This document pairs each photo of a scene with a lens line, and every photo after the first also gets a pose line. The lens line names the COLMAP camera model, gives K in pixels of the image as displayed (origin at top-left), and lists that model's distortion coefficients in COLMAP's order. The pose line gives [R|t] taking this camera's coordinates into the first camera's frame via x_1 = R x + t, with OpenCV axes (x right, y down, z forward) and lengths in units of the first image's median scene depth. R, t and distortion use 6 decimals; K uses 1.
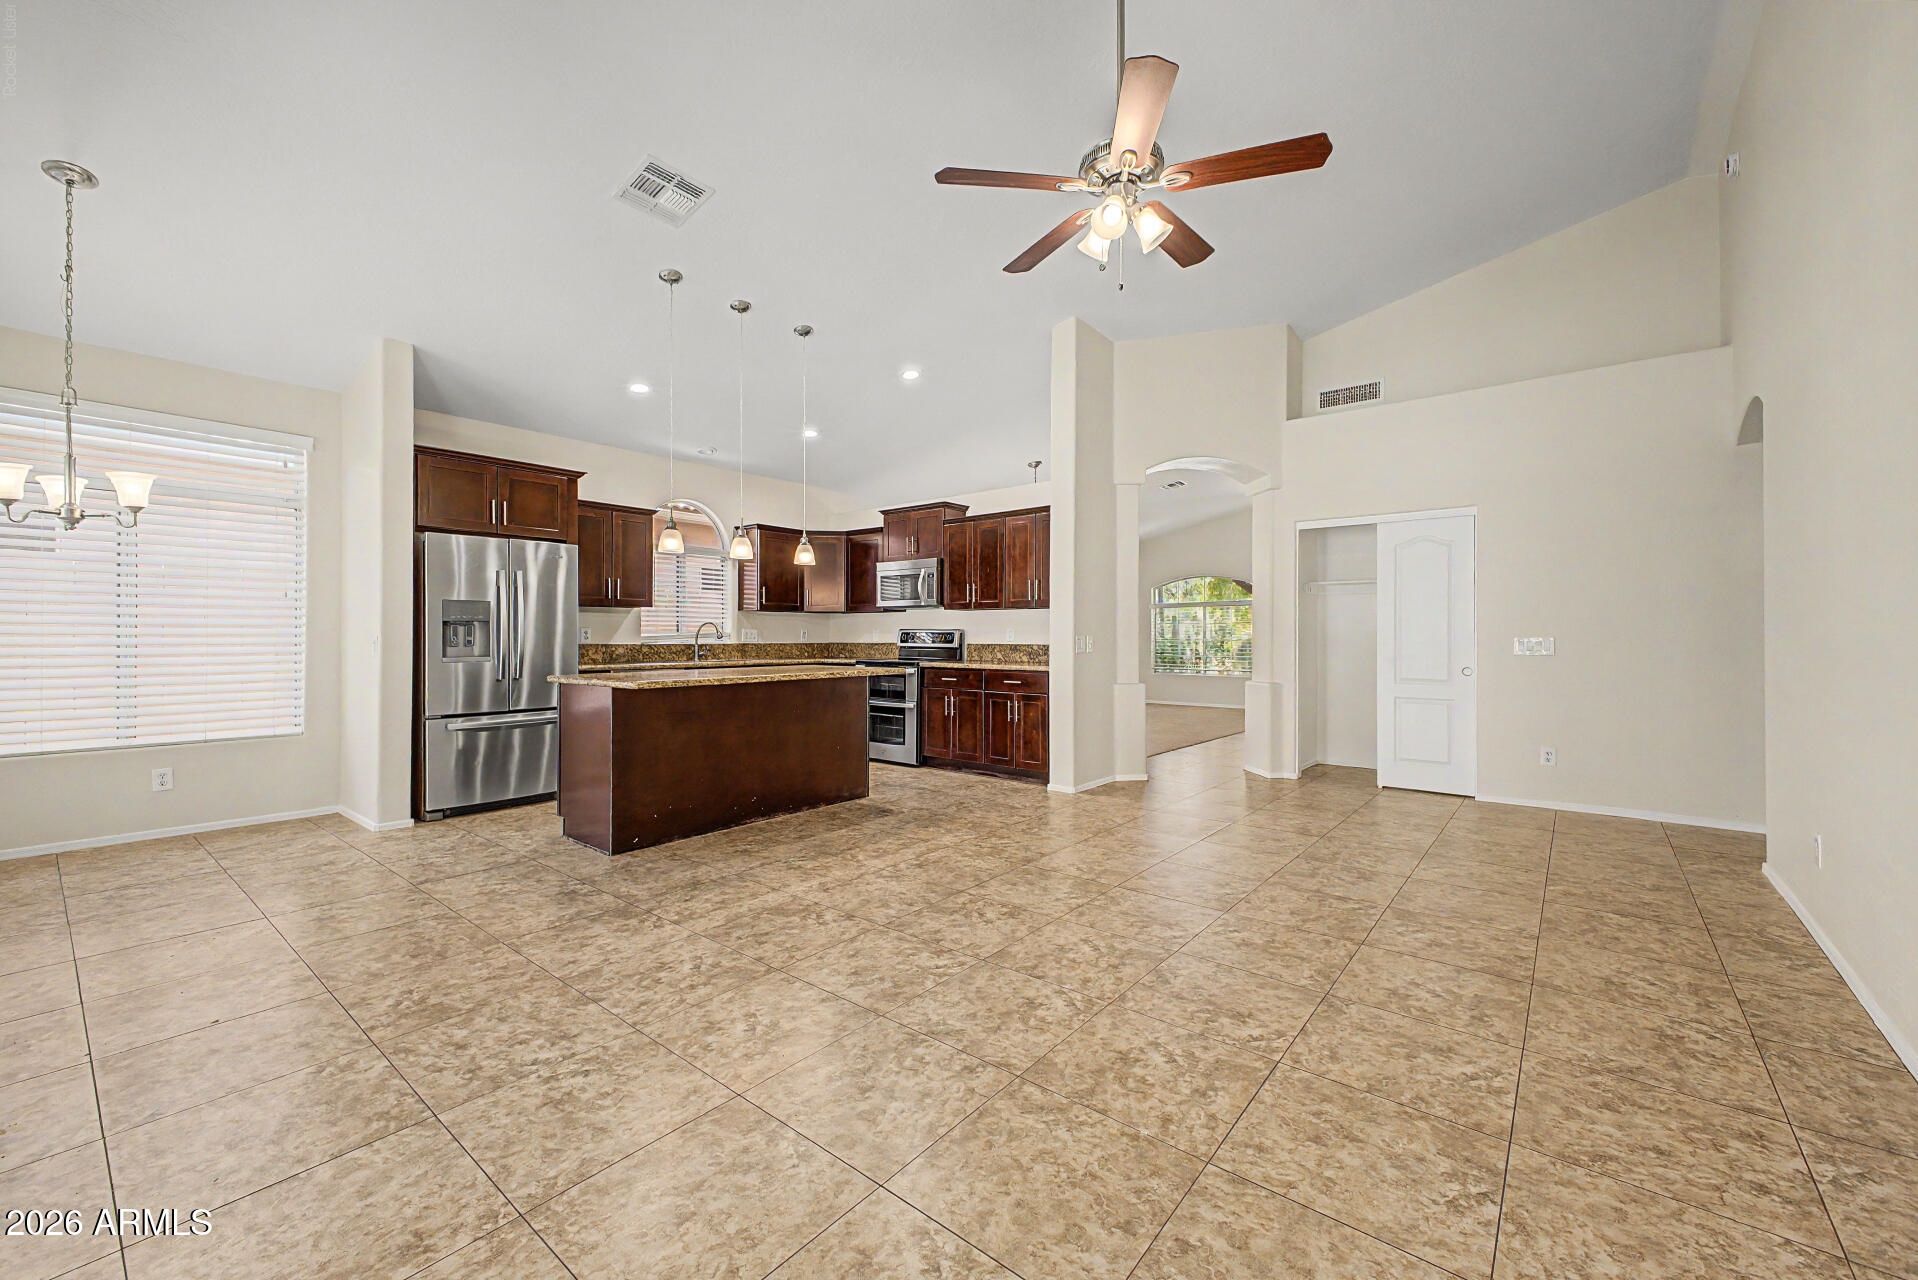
lens RADIAL K [[758.9, 0, 963.5], [0, 758.9, 634.7], [0, 0, 1]] dist [0.015550, -0.003783]
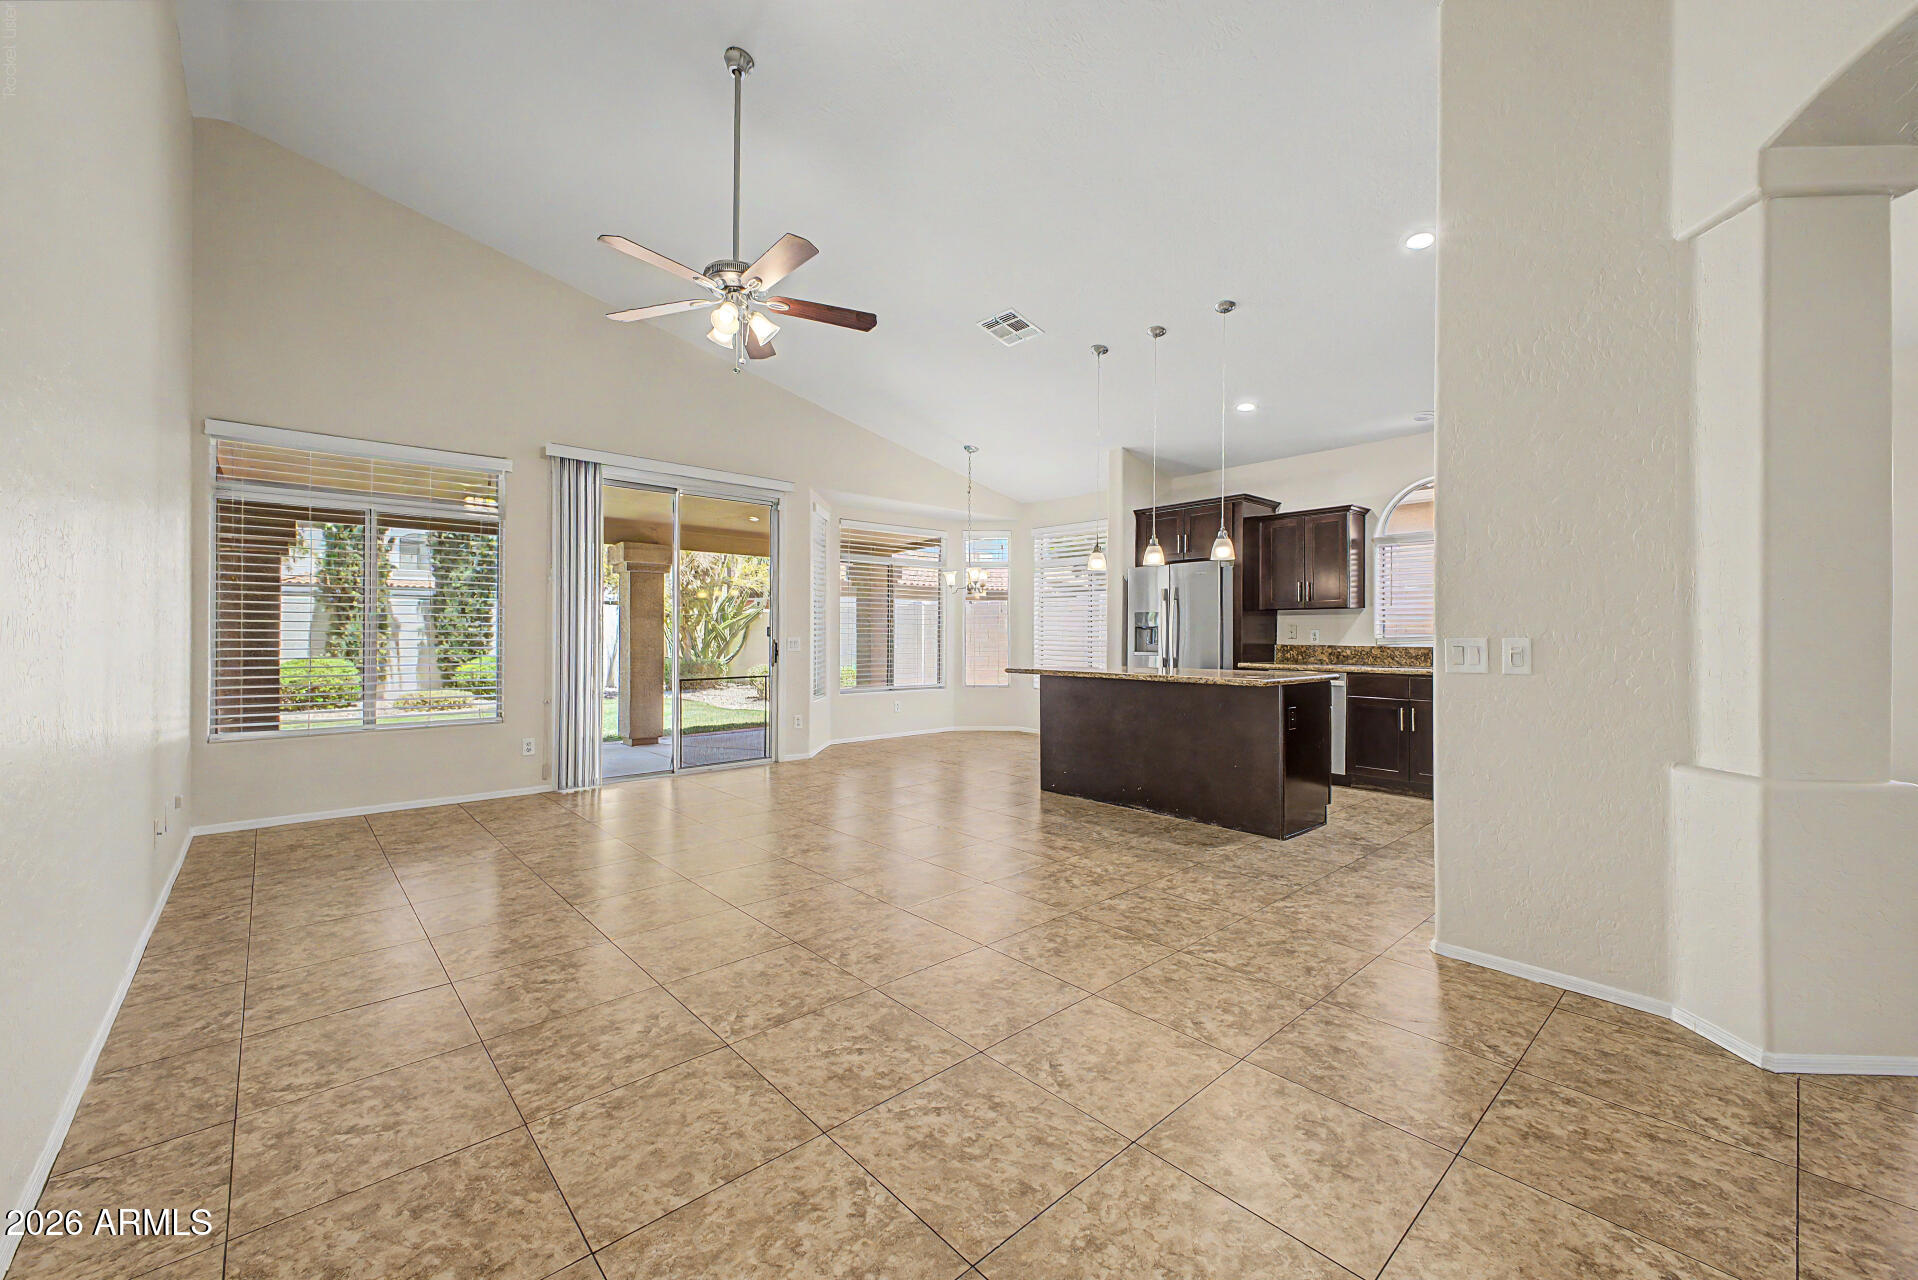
lens RADIAL K [[753.9, 0, 959.0], [0, 753.9, 630.6], [0, 0, 1]] dist [0.023311, -0.009136]
pose [[-0.154792, -0.007162, -0.987921, 0.738765], [0.000826, 0.999972, -0.007379, -0.000311], [0.987947, -0.001958, -0.154782, 0.814200]]
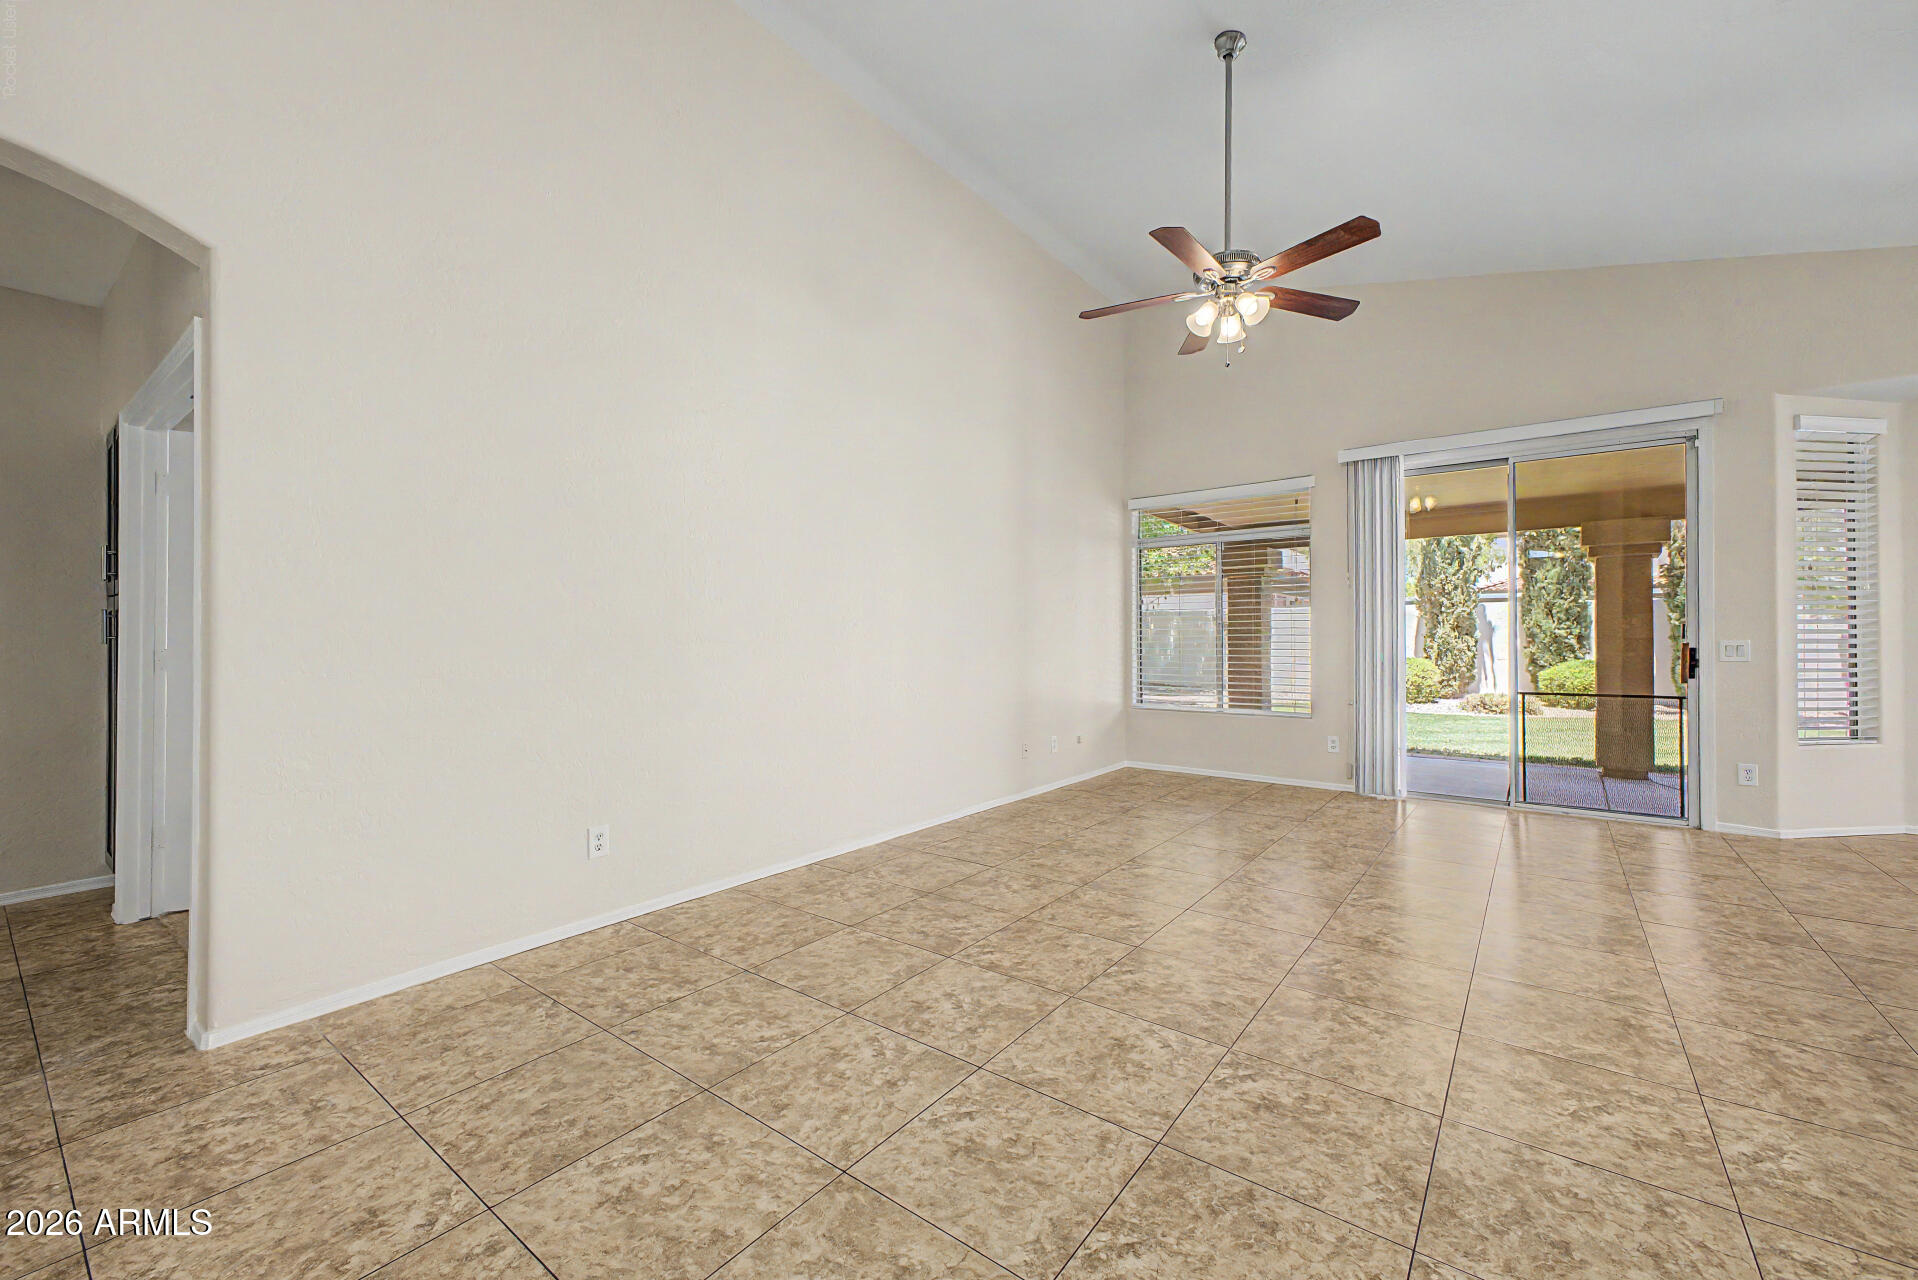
lens RADIAL K [[758.9, 0, 963.5], [0, 758.9, 634.7], [0, 0, 1]] dist [0.015550, -0.003783]
pose [[-0.999581, 0.003209, -0.028771, 0.352051], [0.003457, 0.999957, -0.008564, 0.000474], [0.028742, -0.008660, -0.999549, 1.161718]]
